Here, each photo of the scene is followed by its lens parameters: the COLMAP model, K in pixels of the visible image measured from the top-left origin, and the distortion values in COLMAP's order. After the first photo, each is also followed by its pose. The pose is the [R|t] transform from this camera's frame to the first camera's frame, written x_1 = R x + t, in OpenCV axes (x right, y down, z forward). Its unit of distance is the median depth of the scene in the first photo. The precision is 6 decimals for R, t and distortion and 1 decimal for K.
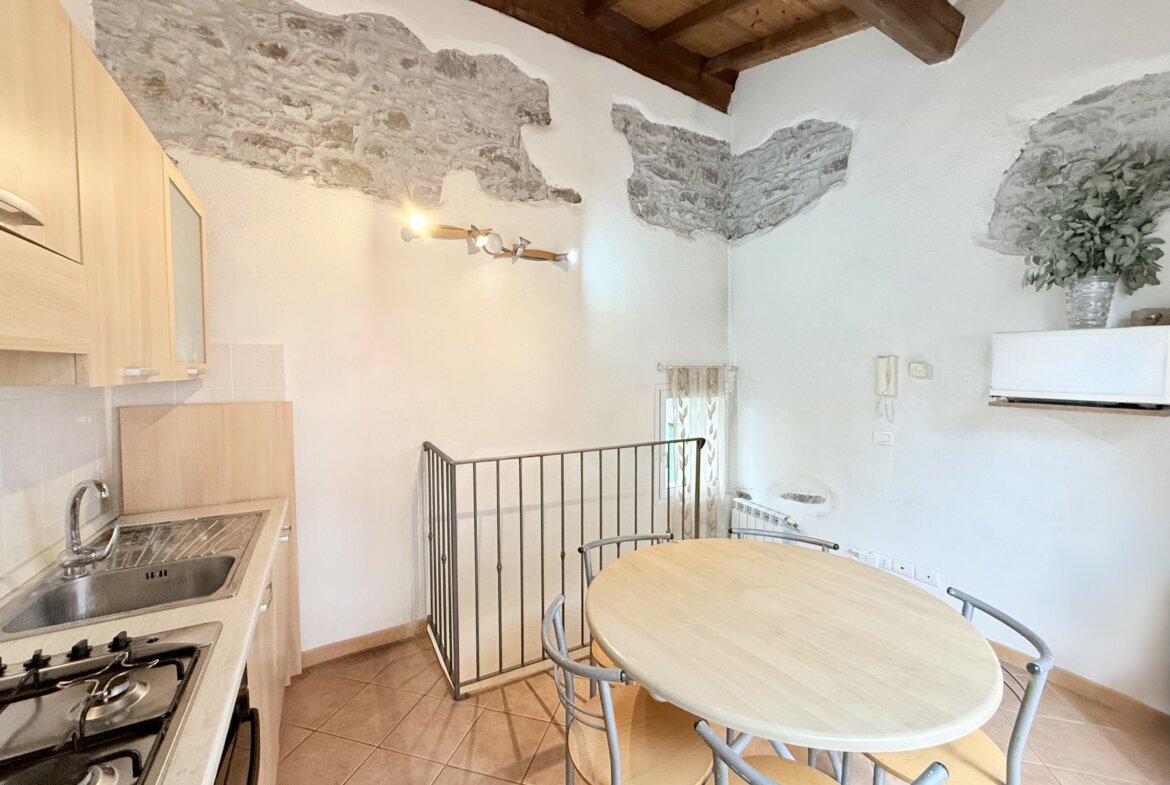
lens RADIAL K [[468.6, 0, 588.7], [0, 468.6, 390.1], [0, 0, 1]] dist [-0.000277, -0.000367]
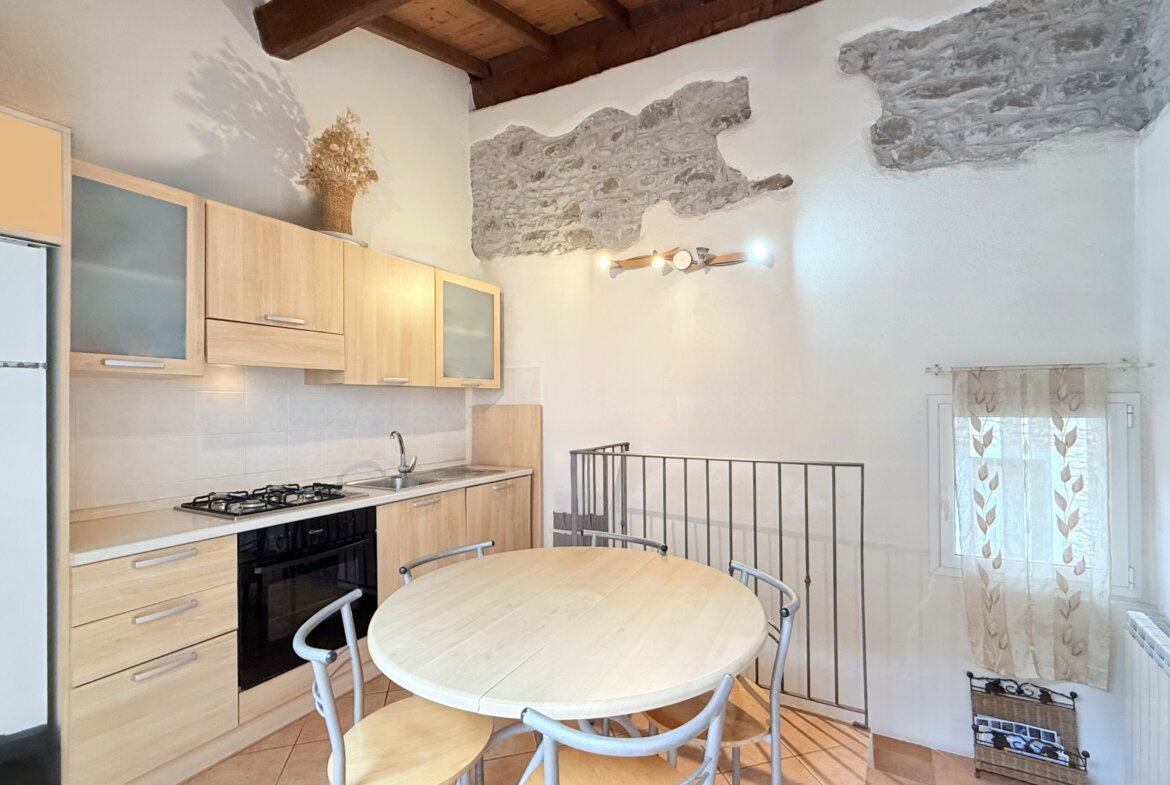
lens RADIAL K [[501.3, 0, 588.4], [0, 501.3, 396.4], [0, 0, 1]] dist [0.000119, -0.000377]
pose [[0.532924, -0.007906, -0.846126, 0.610582], [-0.029716, 0.999165, -0.028052, 0.030754], [0.845641, 0.040093, 0.532244, 0.221350]]
